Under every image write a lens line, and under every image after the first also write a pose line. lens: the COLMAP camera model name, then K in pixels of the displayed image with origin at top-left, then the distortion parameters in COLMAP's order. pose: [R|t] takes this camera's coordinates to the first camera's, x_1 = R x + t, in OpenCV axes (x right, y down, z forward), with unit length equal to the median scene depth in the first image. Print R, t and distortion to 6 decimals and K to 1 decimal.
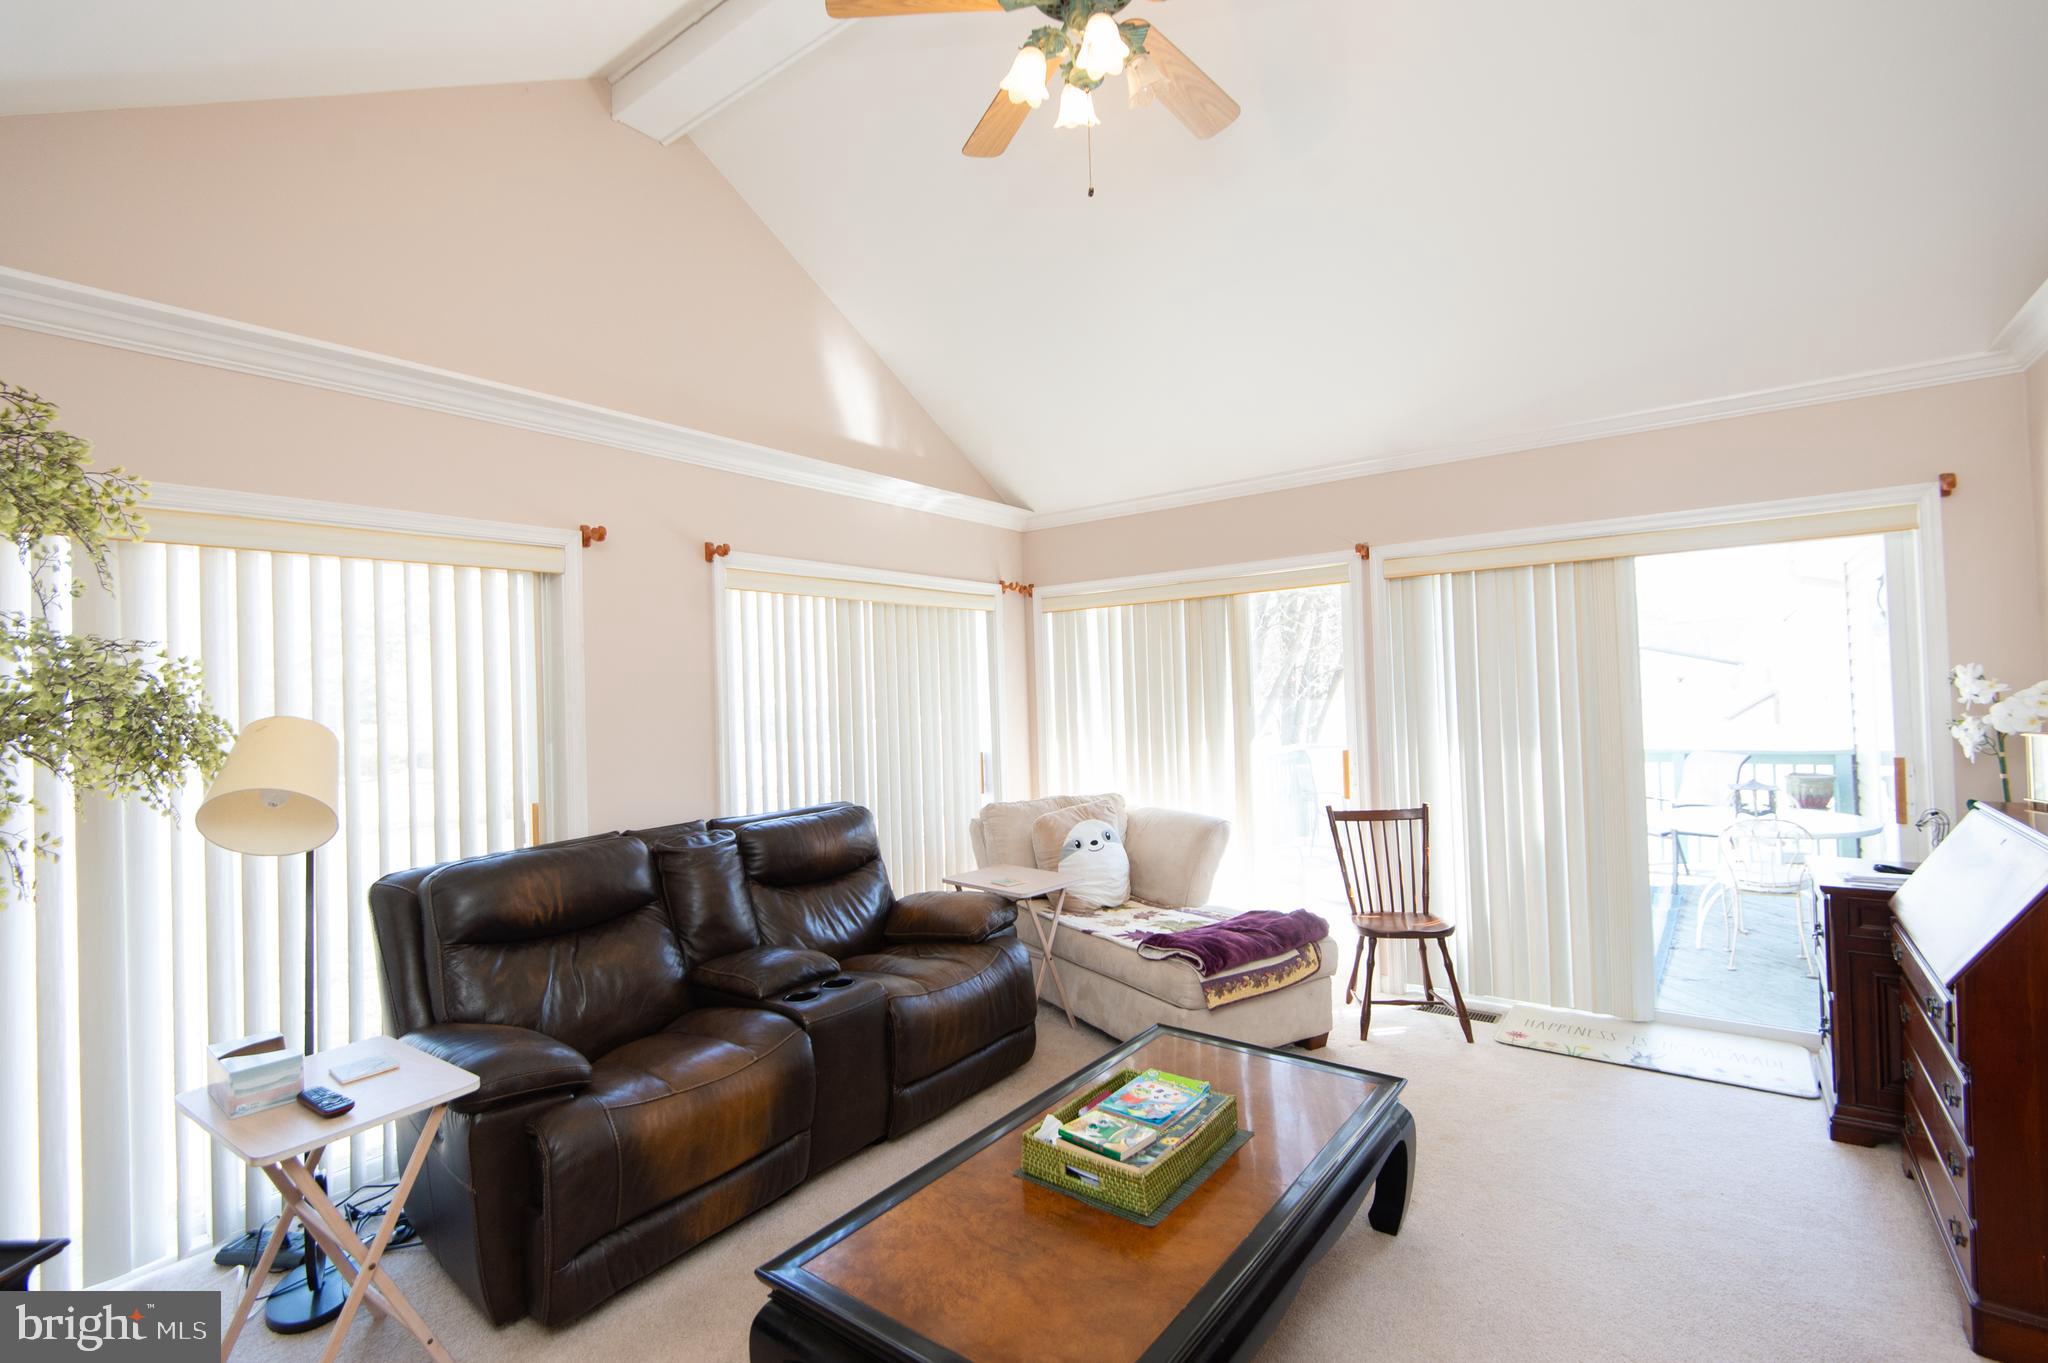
lens RADIAL K [[950.6, 0, 1022.9], [0, 950.6, 672.5], [0, 0, 1]] dist [0.042861, -0.027995]
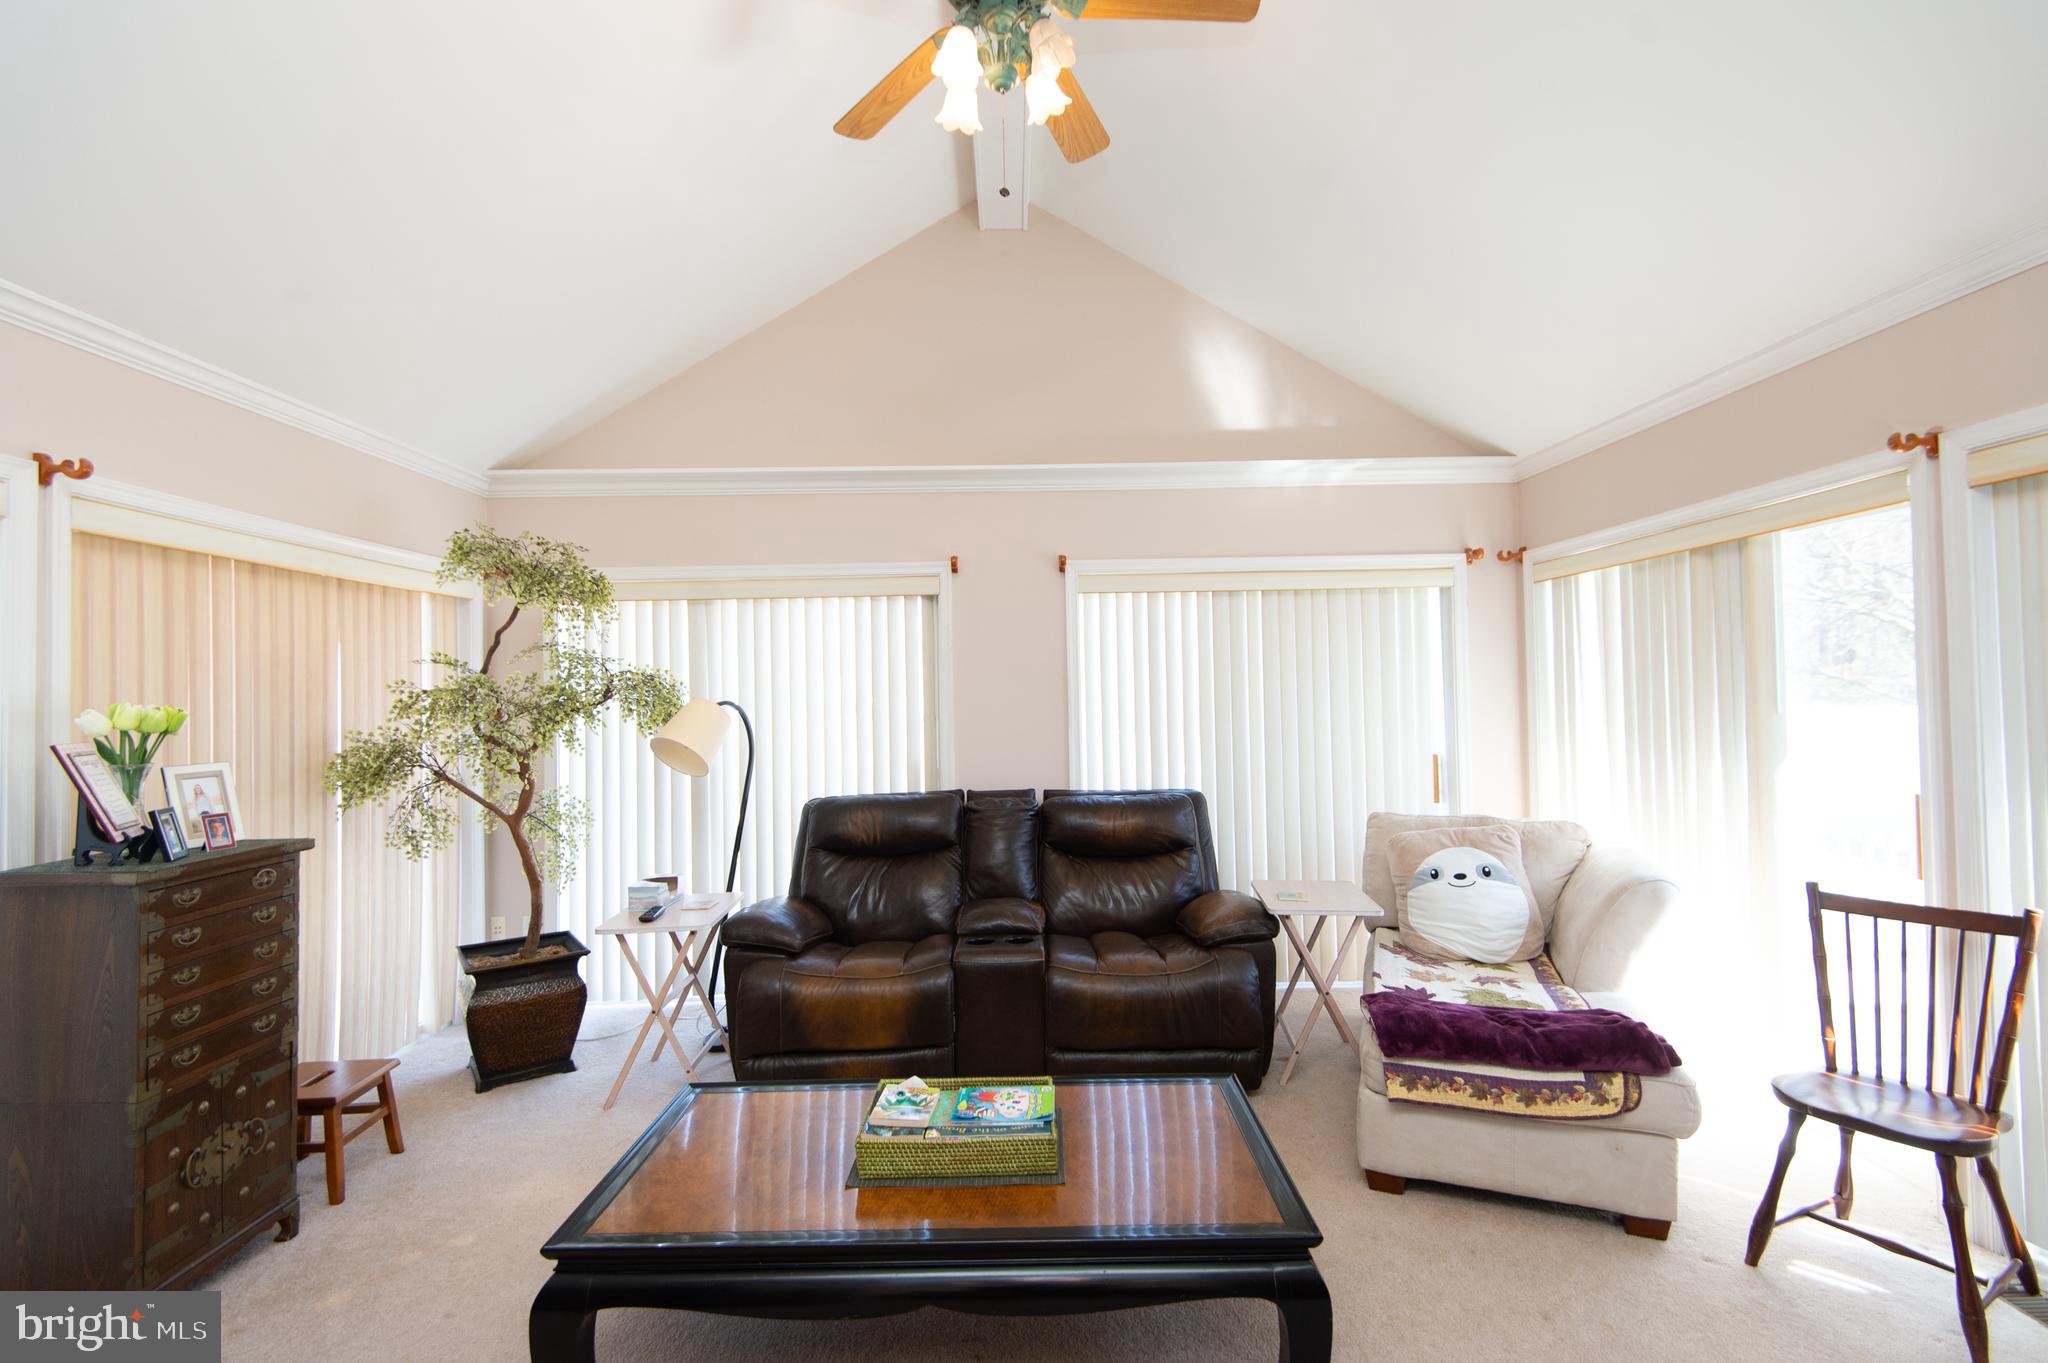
lens RADIAL K [[950.6, 0, 1022.9], [0, 950.6, 672.5], [0, 0, 1]] dist [0.042861, -0.027995]
pose [[0.584135, 0.003496, -0.811649, 0.537414], [0.016662, 0.999728, 0.016297, -0.011304], [0.811486, -0.023044, 0.583918, 0.250899]]
